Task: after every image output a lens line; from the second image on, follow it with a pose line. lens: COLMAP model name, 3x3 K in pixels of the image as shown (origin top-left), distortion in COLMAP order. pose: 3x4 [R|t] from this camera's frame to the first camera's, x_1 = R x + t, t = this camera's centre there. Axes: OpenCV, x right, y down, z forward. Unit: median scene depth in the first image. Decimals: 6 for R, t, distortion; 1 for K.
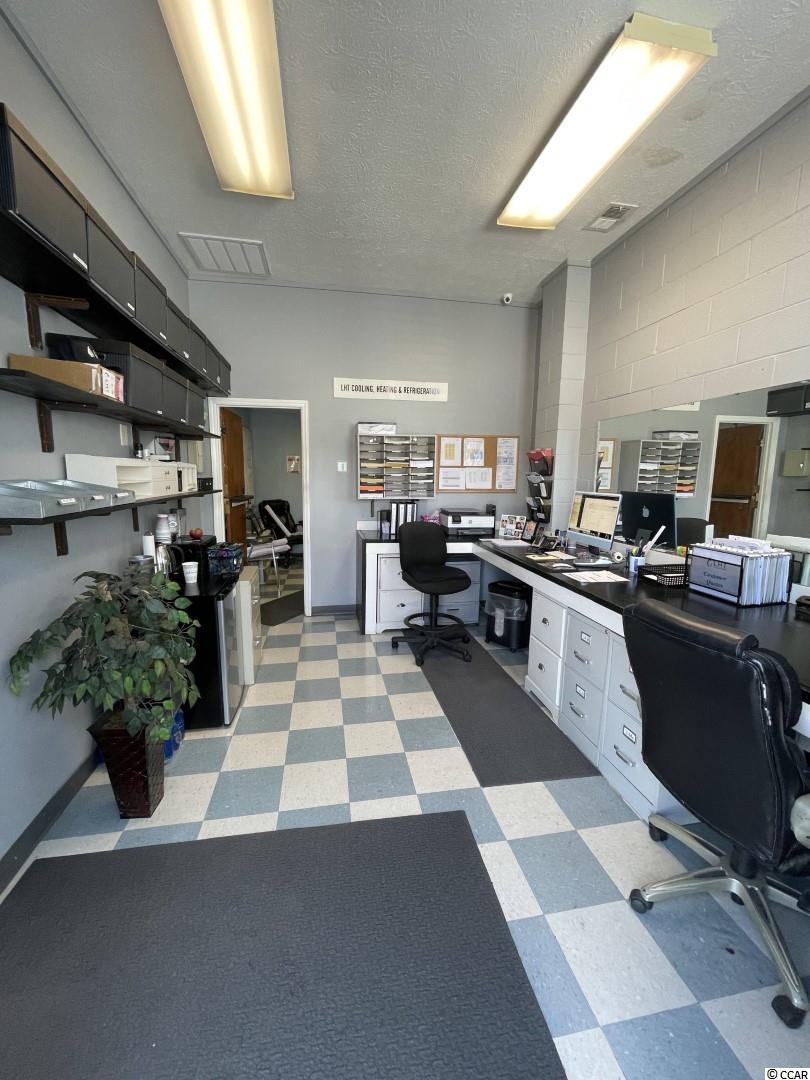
lens RADIAL K [[434.8, 0, 404.0], [0, 434.8, 538.1], [0, 0, 1]] dist [-0.010070, -0.000225]
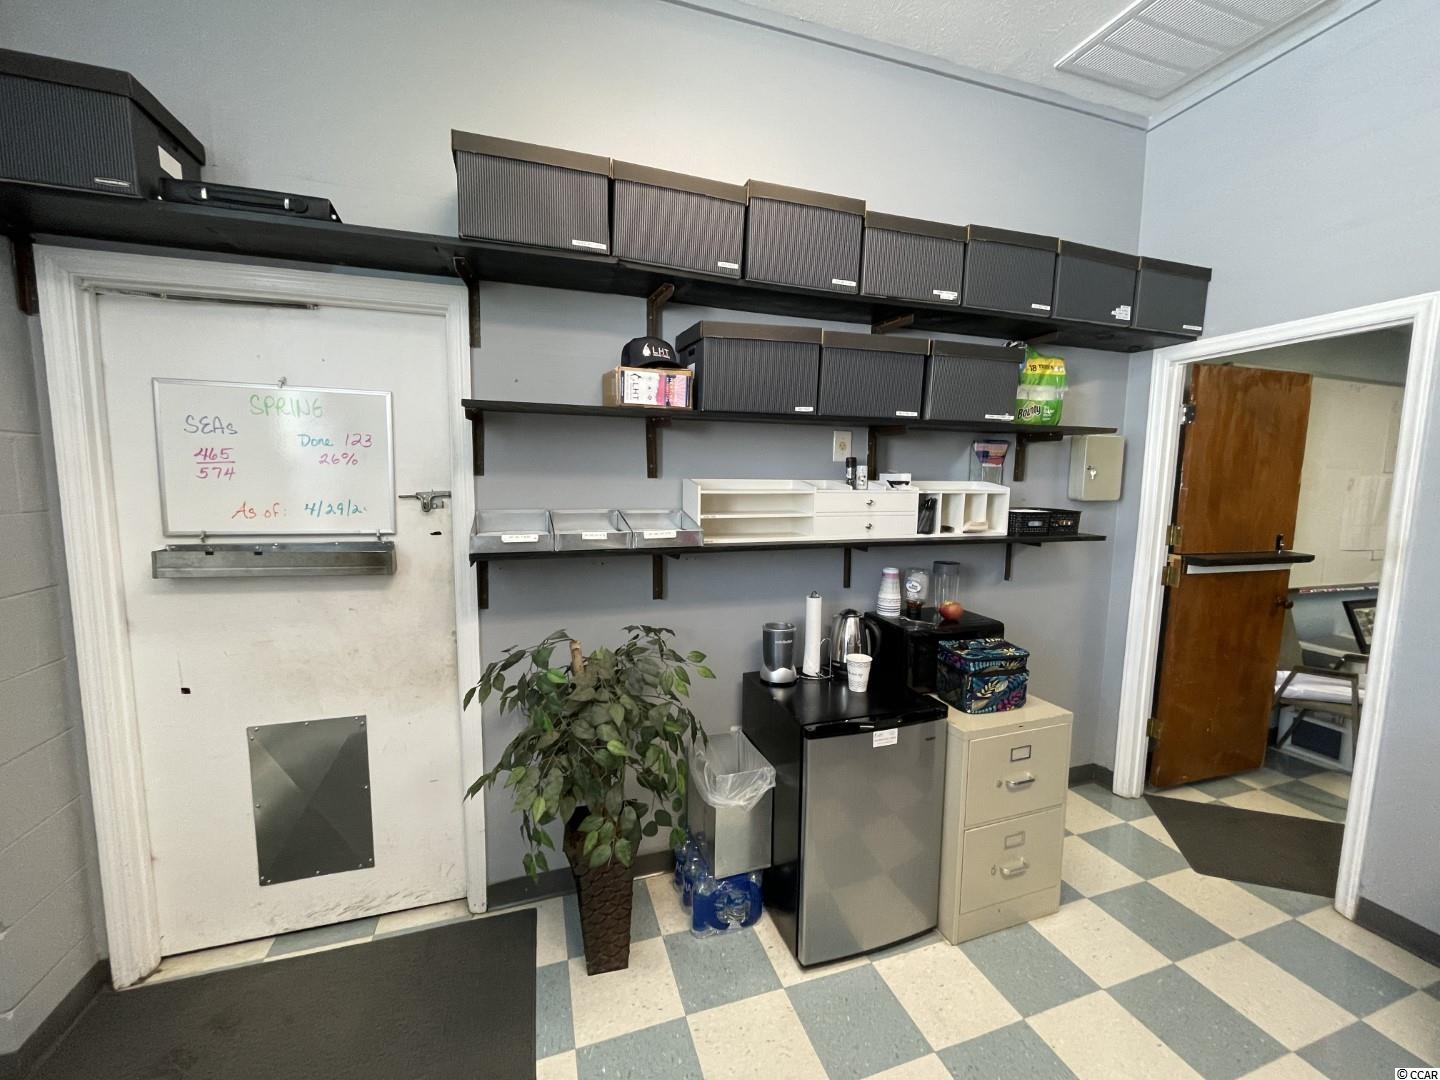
lens RADIAL K [[579.7, 0, 719.4], [0, 579.7, 539.4], [0, 0, 1]] dist [-0.010070, -0.000225]
pose [[0.138936, 0.095812, -0.985656, 0.219601], [-0.153132, 0.985416, 0.074204, -0.122257], [0.978390, 0.140626, 0.151582, 0.645614]]
